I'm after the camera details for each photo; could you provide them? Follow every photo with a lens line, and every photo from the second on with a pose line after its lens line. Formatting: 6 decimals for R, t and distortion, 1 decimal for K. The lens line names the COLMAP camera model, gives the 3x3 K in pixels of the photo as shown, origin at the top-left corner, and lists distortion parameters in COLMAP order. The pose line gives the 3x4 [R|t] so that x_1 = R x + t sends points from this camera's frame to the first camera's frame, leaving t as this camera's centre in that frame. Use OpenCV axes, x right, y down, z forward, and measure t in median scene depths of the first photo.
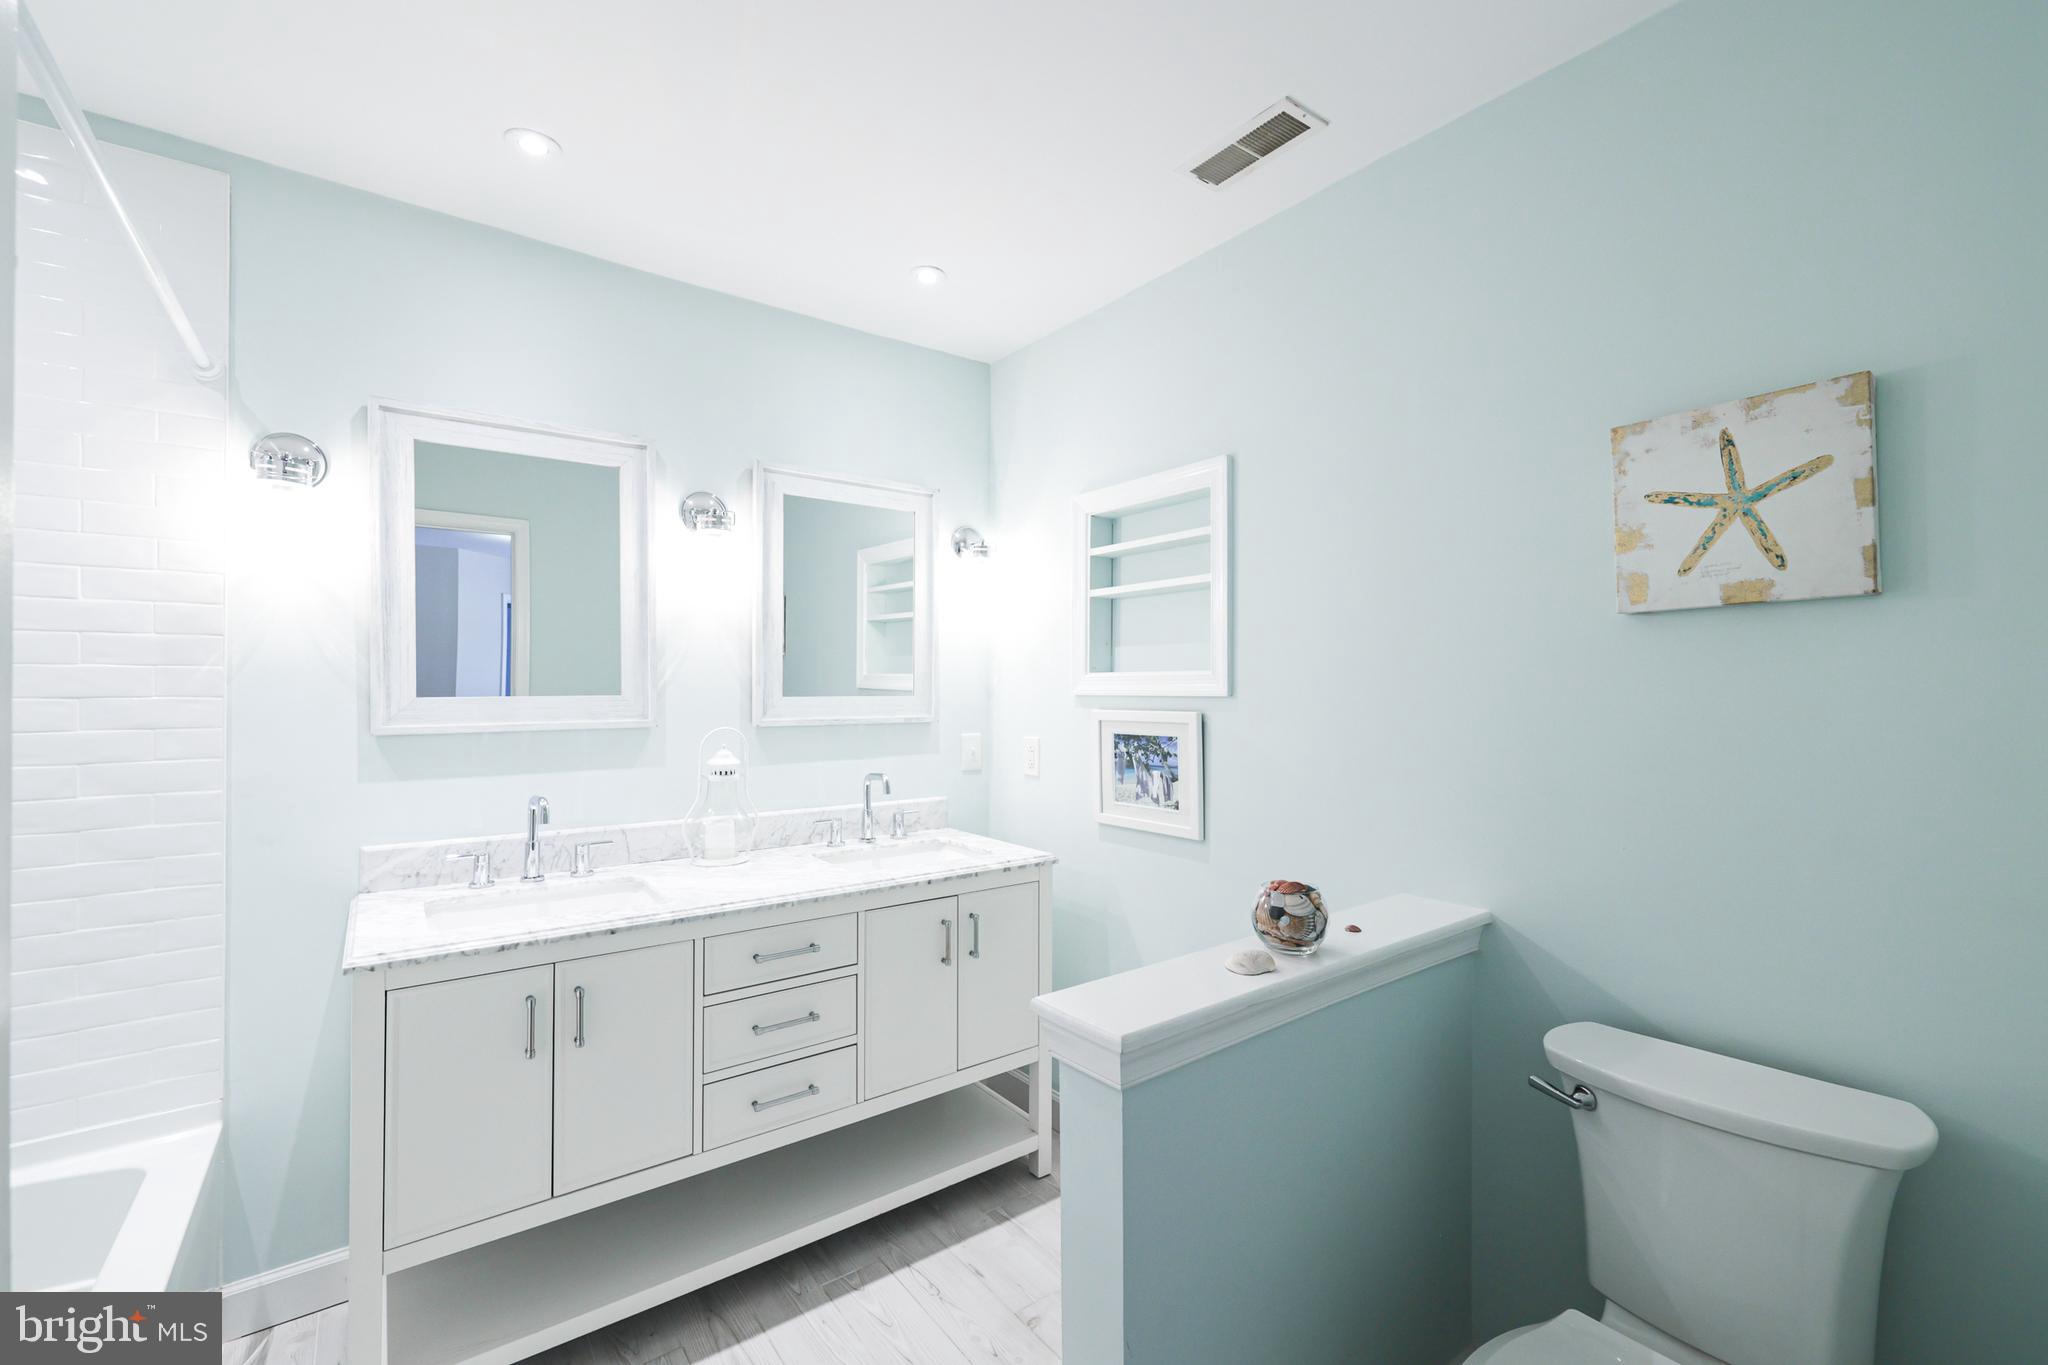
lens RADIAL K [[863.6, 0, 1023.9], [0, 863.6, 667.5], [0, 0, 1]] dist [-0.011249, -0.000144]
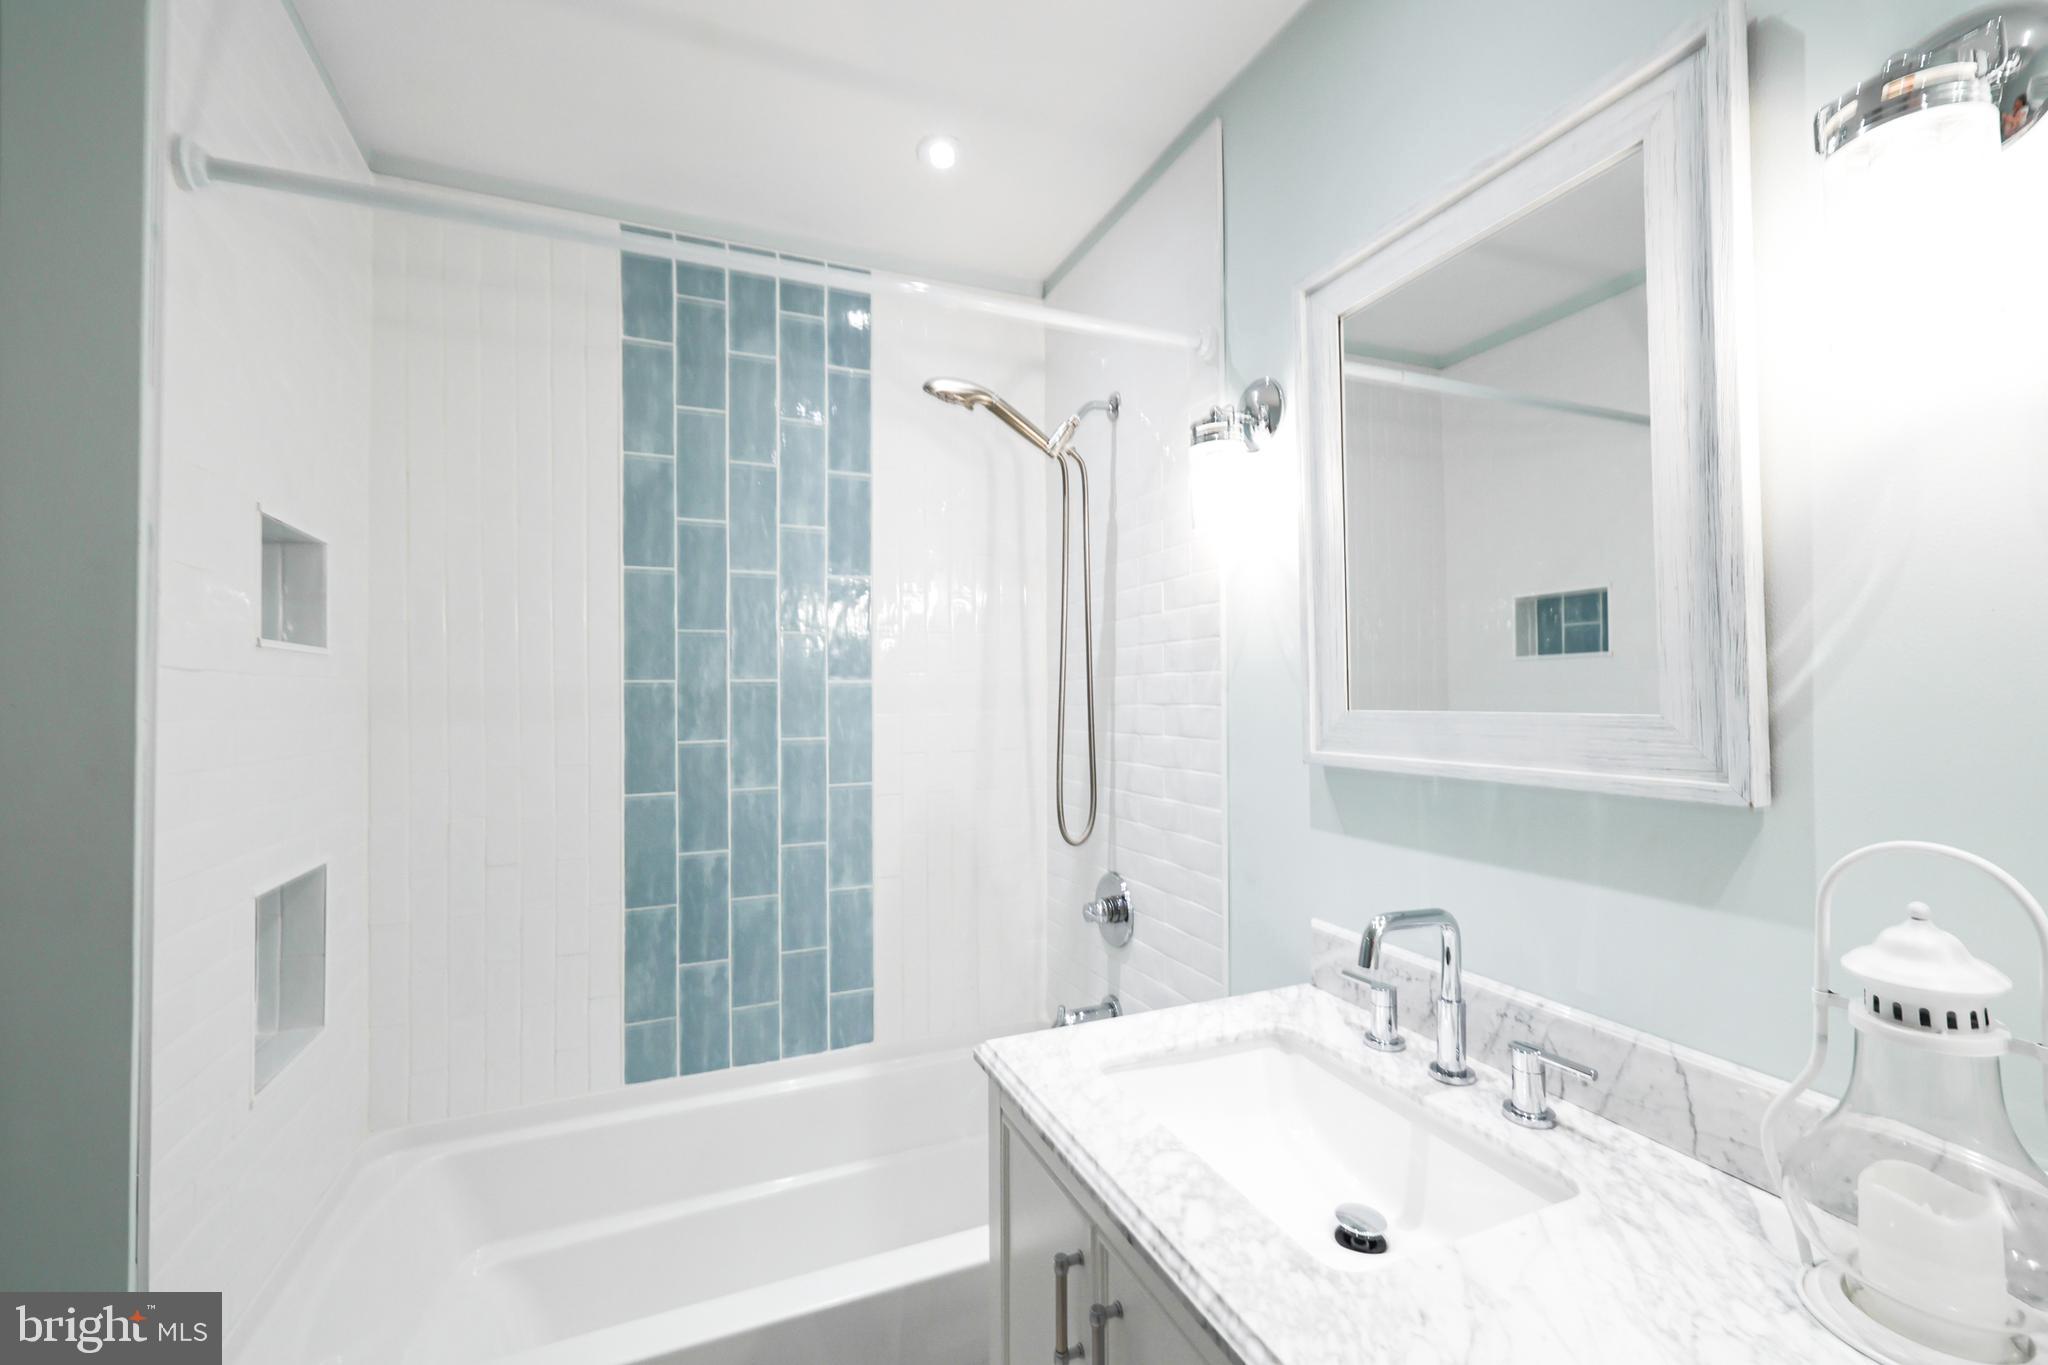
lens RADIAL K [[863.6, 0, 1023.9], [0, 863.6, 701.5], [0, 0, 1]] dist [-0.011249, -0.000144]
pose [[-0.236367, -0.015371, -0.971542, -0.019948], [-0.017031, 0.999787, -0.011674, 0.040373], [0.971515, 0.013787, -0.236578, 0.927167]]
